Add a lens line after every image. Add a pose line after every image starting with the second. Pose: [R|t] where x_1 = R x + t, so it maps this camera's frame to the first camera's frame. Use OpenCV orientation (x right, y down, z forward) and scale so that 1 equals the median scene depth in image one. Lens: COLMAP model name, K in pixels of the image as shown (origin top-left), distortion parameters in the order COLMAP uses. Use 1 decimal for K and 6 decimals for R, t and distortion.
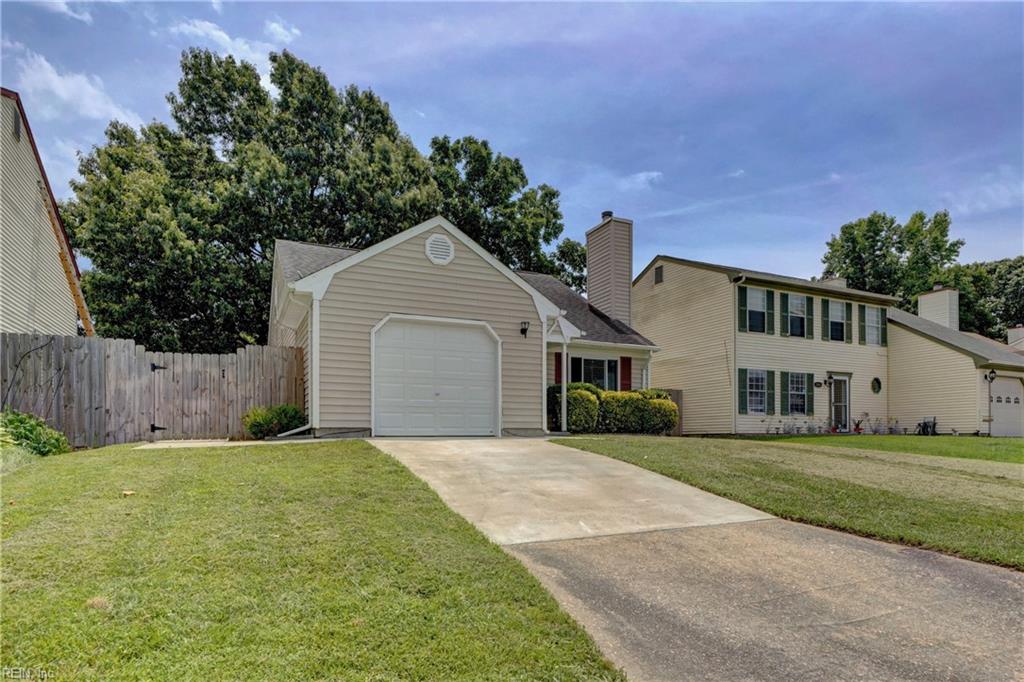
lens RADIAL K [[596.3, 0, 509.9], [0, 596.3, 432.8], [0, 0, 1]] dist [-0.024902, -0.000717]
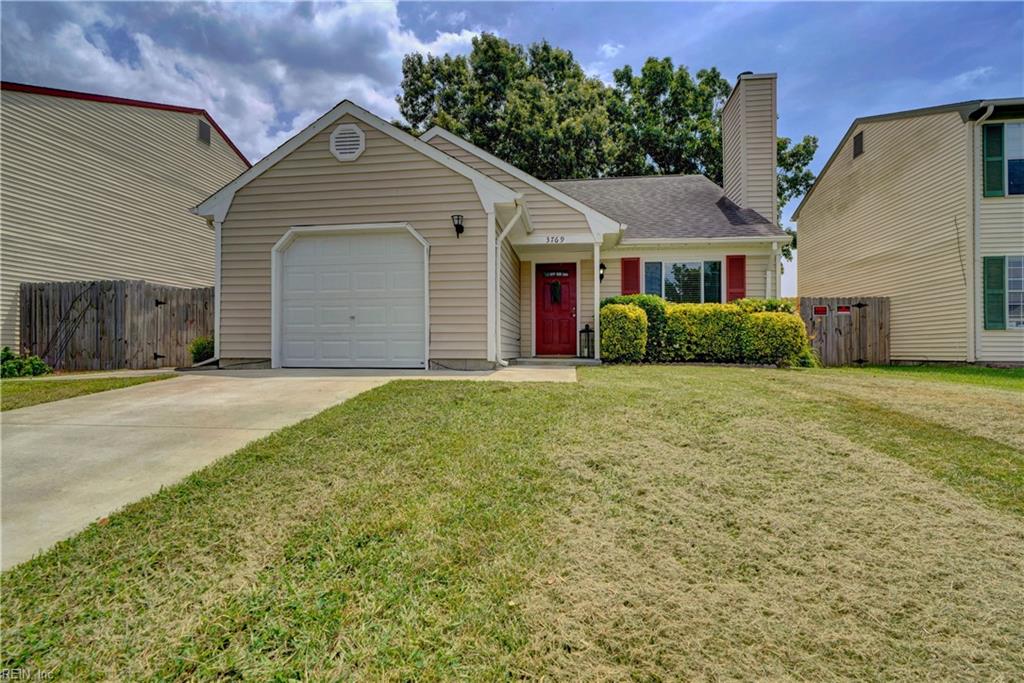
lens RADIAL K [[458.8, 0, 512.4], [0, 458.8, 347.0], [0, 0, 1]] dist [-0.010234, 0.000387]
pose [[0.833622, -0.000391, -0.552335, 0.369899], [-0.000931, 0.999997, -0.002114, -0.019876], [0.552334, 0.002276, 0.833620, 0.519750]]
